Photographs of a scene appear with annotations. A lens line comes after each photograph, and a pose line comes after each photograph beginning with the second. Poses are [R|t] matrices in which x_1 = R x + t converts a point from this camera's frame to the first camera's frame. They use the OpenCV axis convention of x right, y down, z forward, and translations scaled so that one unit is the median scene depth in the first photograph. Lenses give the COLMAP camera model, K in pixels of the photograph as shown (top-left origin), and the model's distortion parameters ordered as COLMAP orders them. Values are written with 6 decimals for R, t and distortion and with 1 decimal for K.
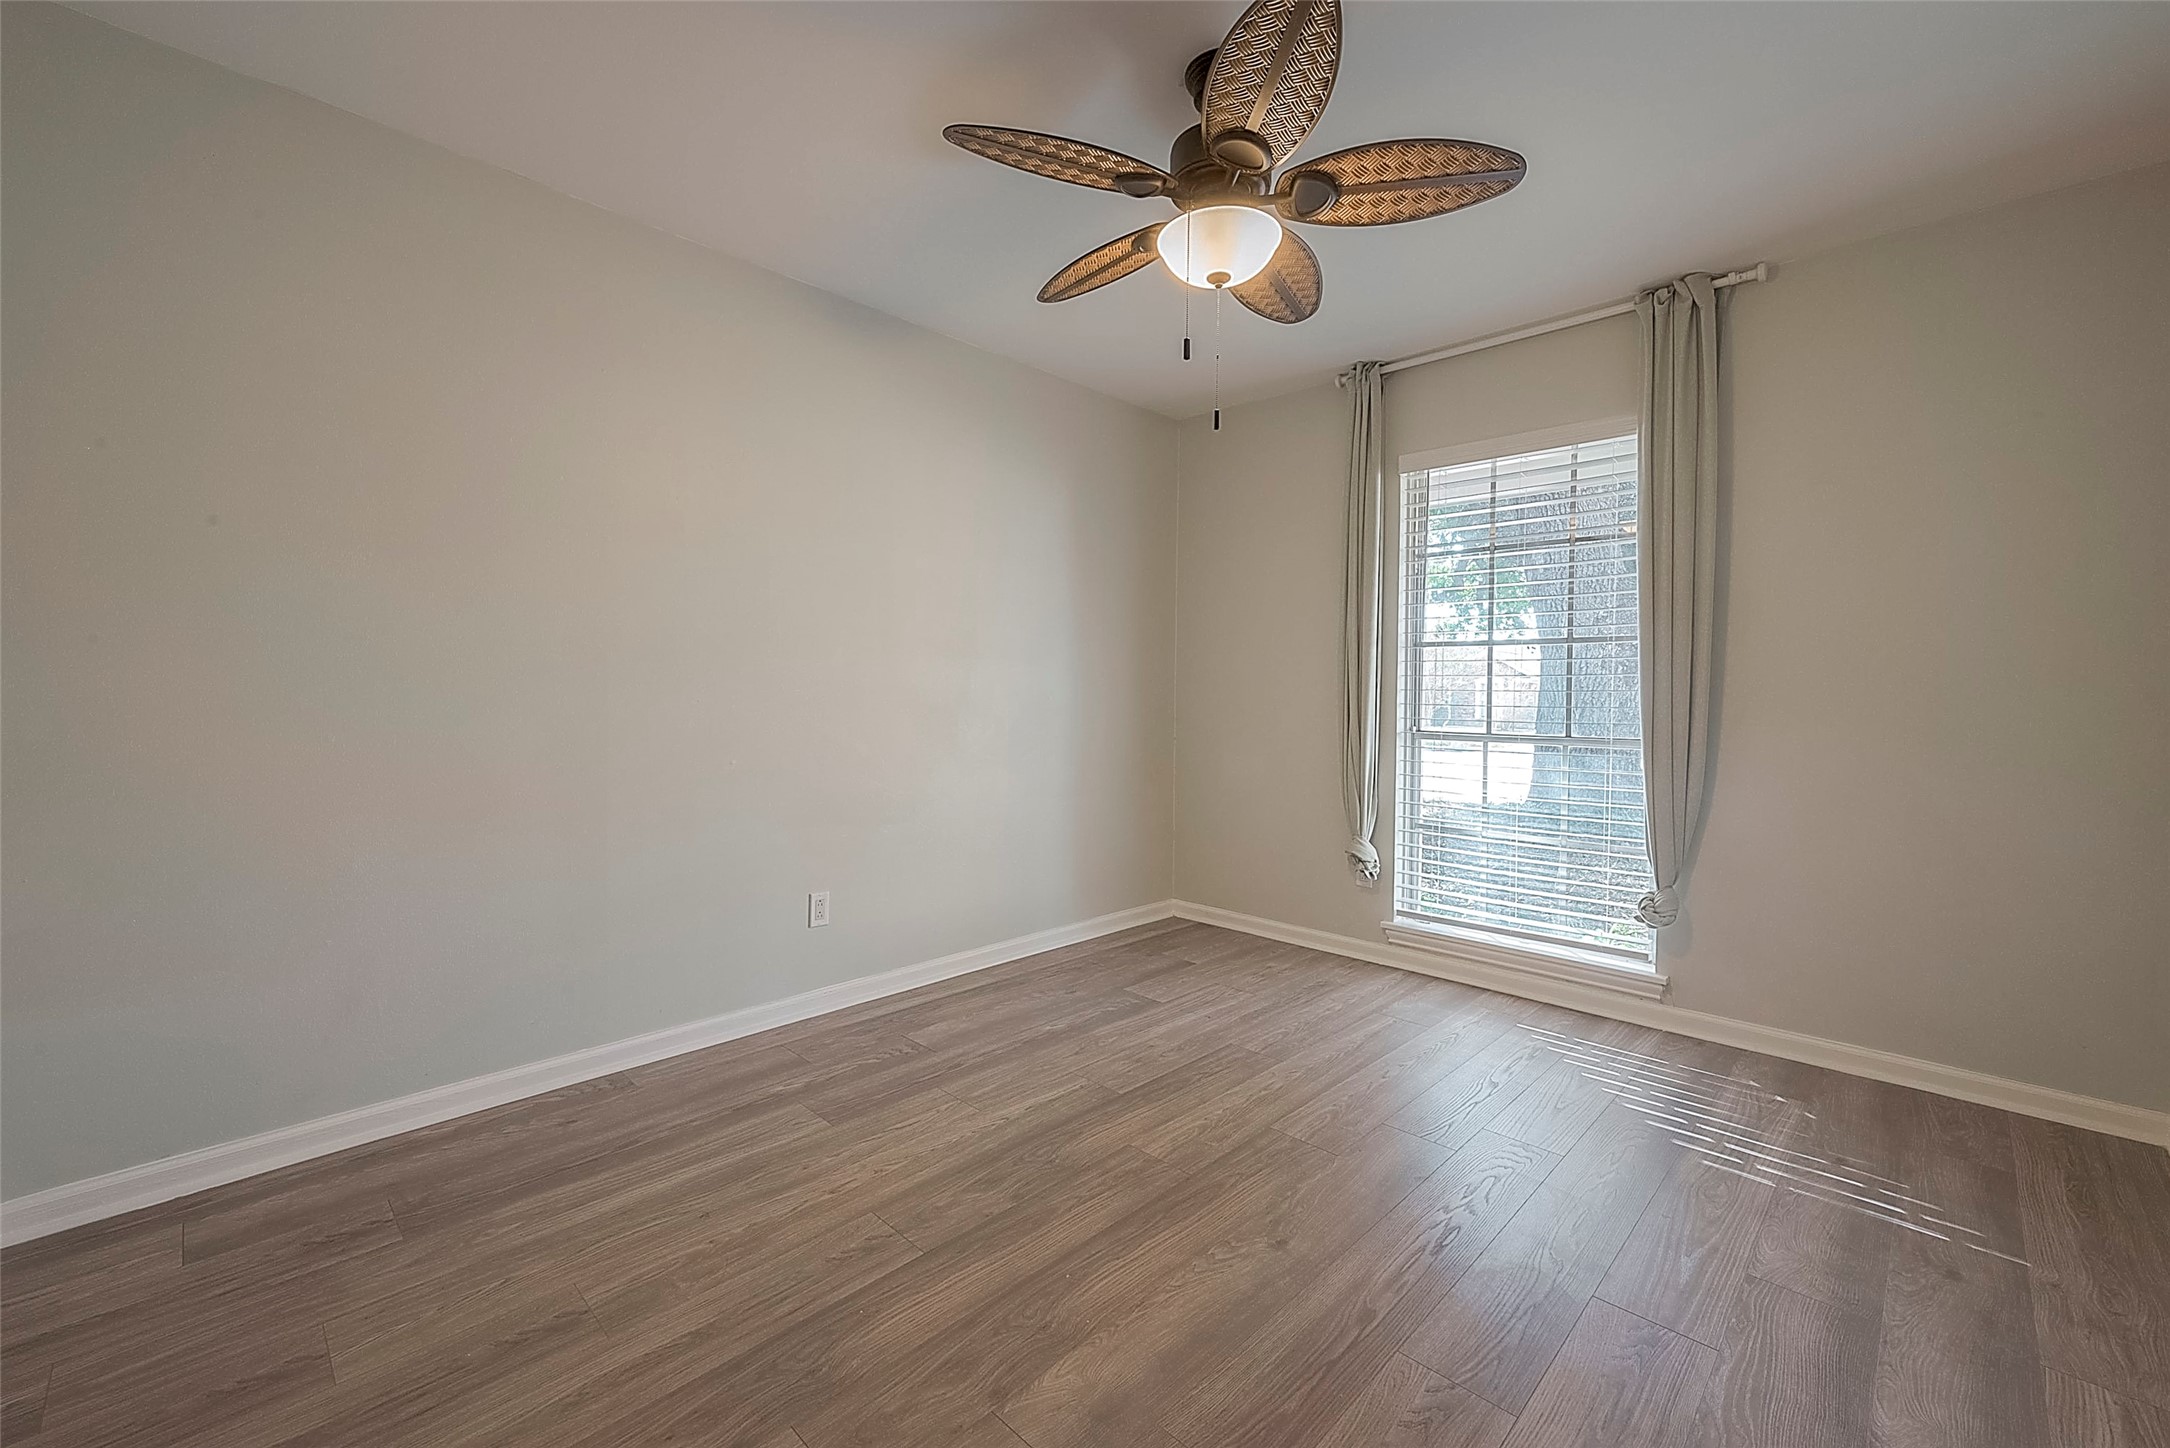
lens RADIAL K [[882.7, 0, 1084.6], [0, 882.7, 713.2], [0, 0, 1]] dist [-0.000312, -0.000027]
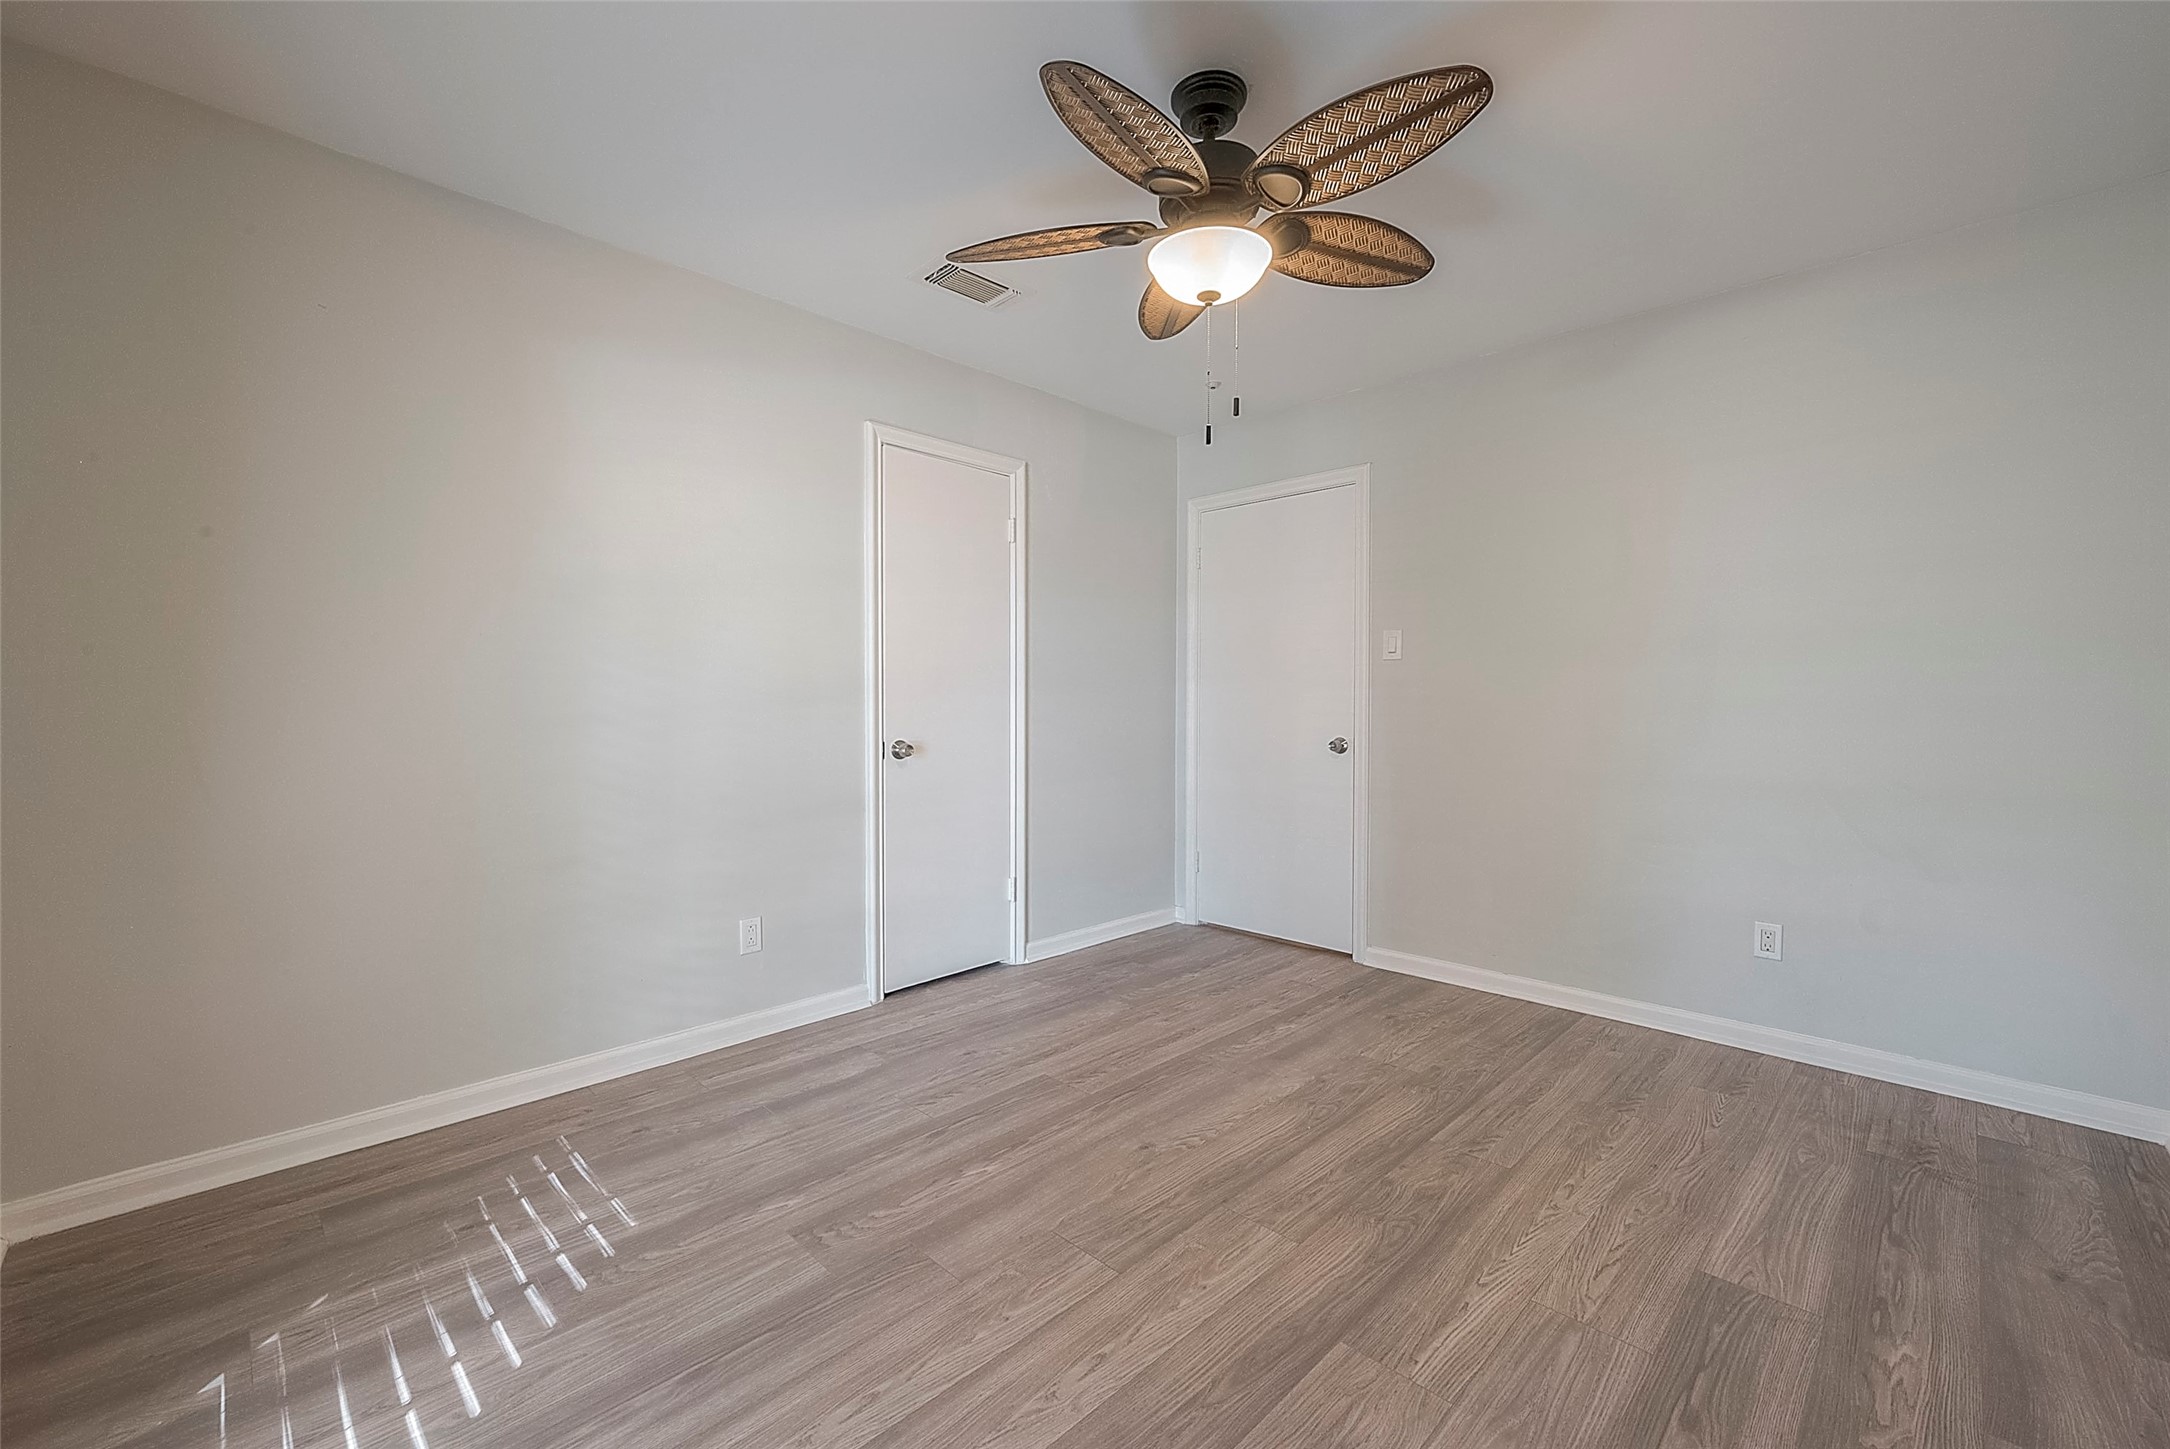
lens RADIAL K [[882.7, 0, 1085.5], [0, 882.7, 716.2], [0, 0, 1]] dist [-0.000312, -0.000027]
pose [[-0.999907, -0.011152, 0.007837, 0.266938], [-0.010849, 0.999231, 0.037678, -0.033000], [-0.008251, 0.037590, -0.999259, 1.944208]]
